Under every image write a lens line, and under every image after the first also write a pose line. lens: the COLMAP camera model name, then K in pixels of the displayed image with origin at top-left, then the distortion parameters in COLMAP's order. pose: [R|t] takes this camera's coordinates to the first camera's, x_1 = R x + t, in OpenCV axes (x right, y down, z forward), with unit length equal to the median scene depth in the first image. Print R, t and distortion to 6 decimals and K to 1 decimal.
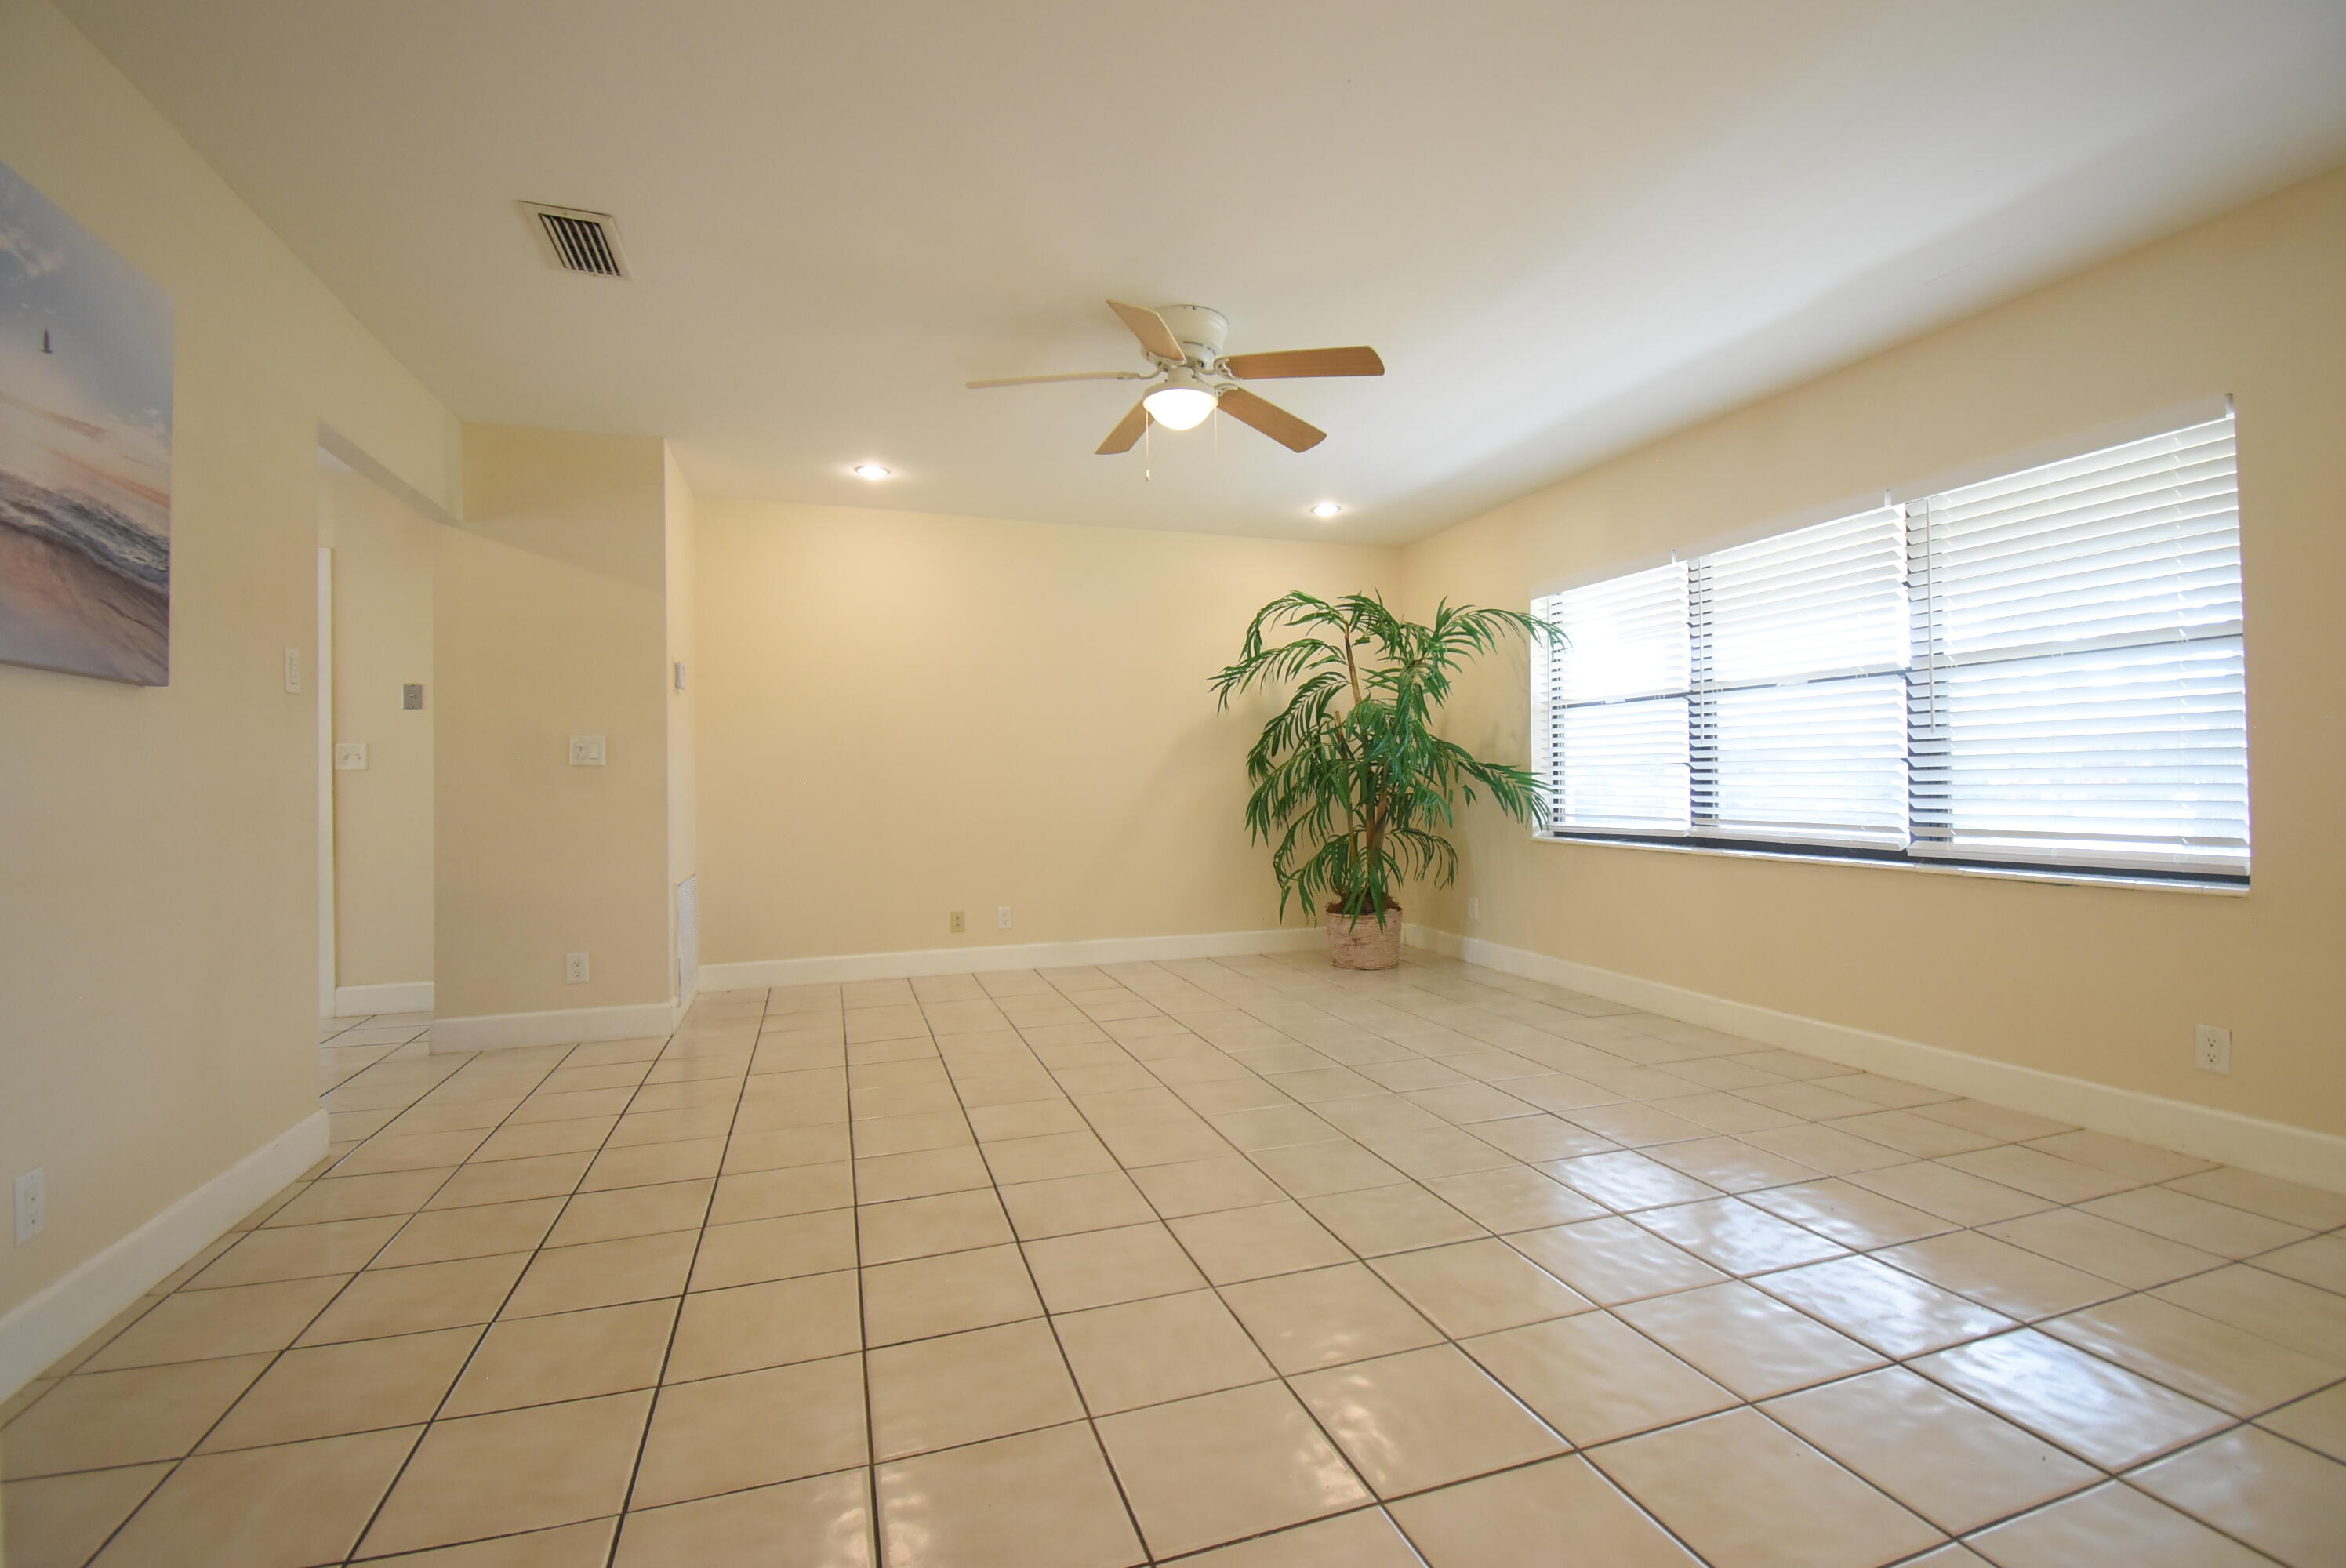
lens RADIAL K [[1040.9, 0, 1173.0], [0, 1040.9, 784.0], [0, 0, 1]] dist [0.010202, -0.020960]
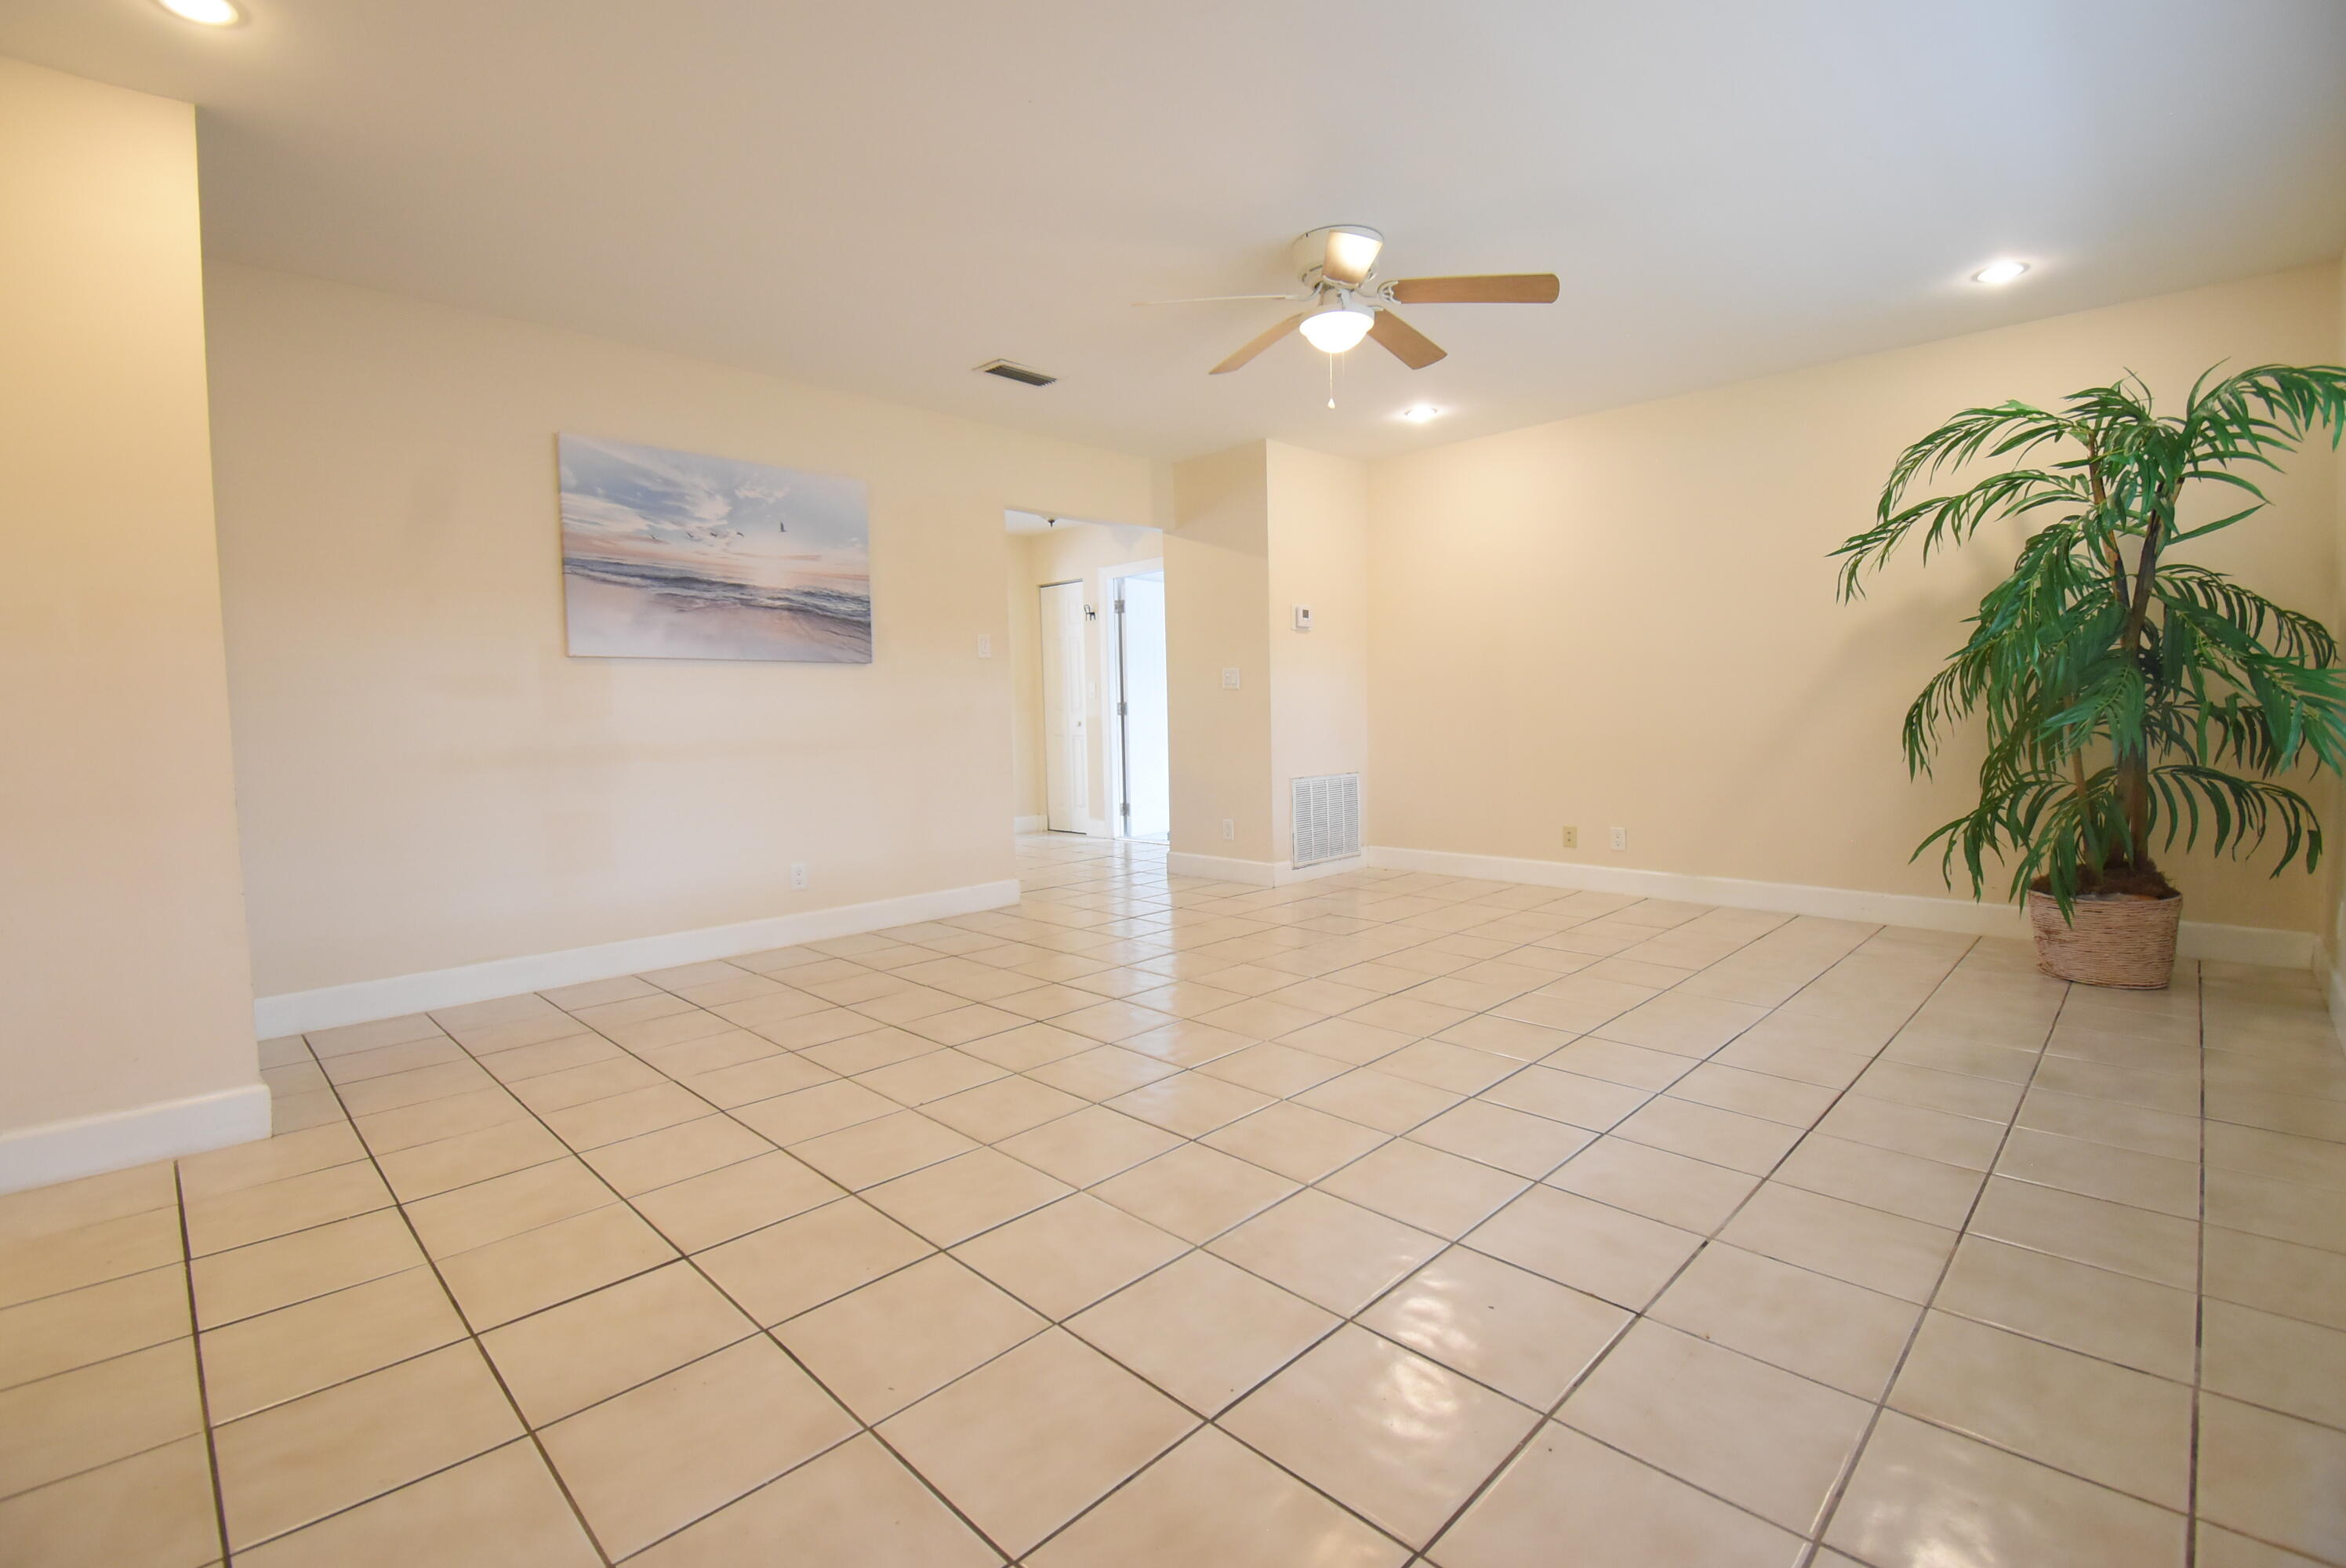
lens RADIAL K [[1040.9, 0, 1173.0], [0, 1040.9, 784.0], [0, 0, 1]] dist [0.010202, -0.020960]
pose [[0.450823, 0.061014, -0.890526, 0.874089], [0.014342, 0.997037, 0.075572, 0.002033], [0.892498, -0.046842, 0.448612, 0.376332]]
